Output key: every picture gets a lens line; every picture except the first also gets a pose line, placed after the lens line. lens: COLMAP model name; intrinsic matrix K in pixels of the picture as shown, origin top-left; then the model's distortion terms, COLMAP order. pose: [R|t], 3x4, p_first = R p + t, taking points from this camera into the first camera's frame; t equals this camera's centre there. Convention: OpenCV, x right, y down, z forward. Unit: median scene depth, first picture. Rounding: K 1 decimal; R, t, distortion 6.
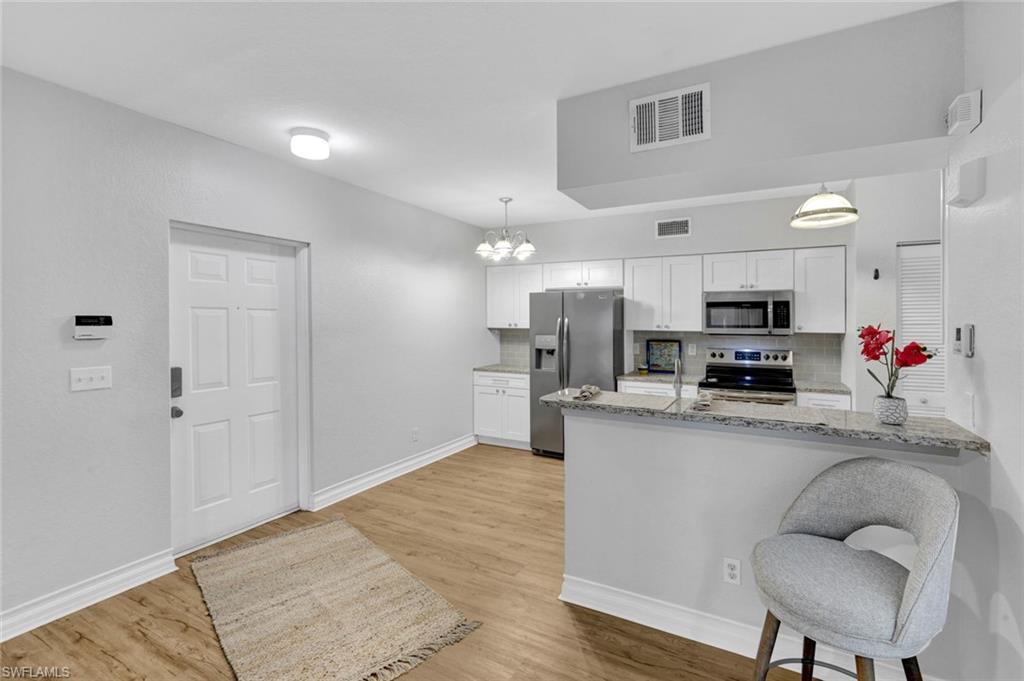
lens RADIAL K [[465.6, 0, 497.1], [0, 465.6, 318.1], [0, 0, 1]] dist [-0.015680, -0.000056]
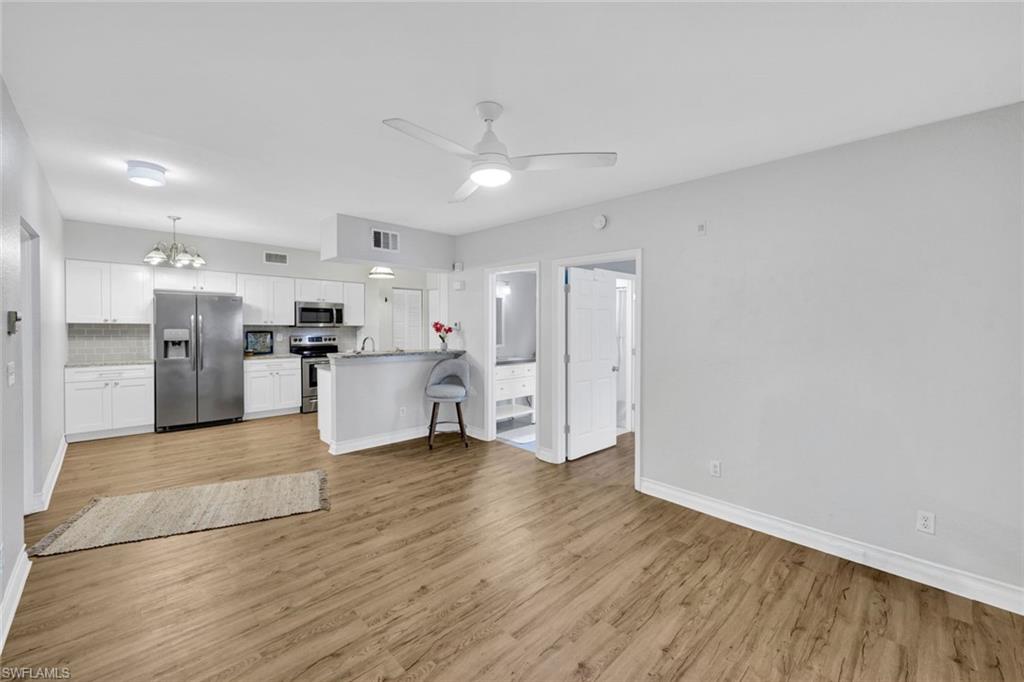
lens RADIAL K [[420.8, 0, 528.8], [0, 420.8, 331.3], [0, 0, 1]] dist [-0.003326, -0.000502]
pose [[0.247736, -0.019511, 0.968631, -0.809633], [-0.020185, 0.999476, 0.025295, -0.004296], [-0.968617, -0.025819, 0.247212, -0.165477]]
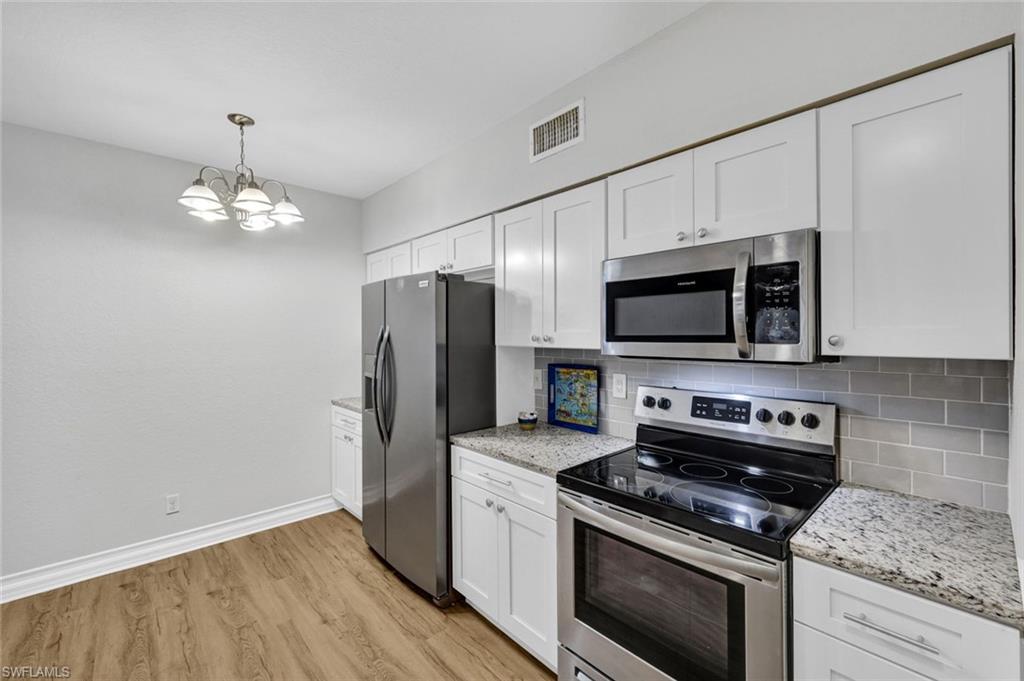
lens RADIAL K [[422.7, 0, 511.3], [0, 422.7, 334.1], [0, 0, 1]] dist [-0.002273, -0.000110]
pose [[0.953418, -0.008754, -0.301524, 0.494392], [0.011296, 0.999914, 0.006688, 0.010304], [0.301440, -0.009782, 0.953435, 0.605699]]
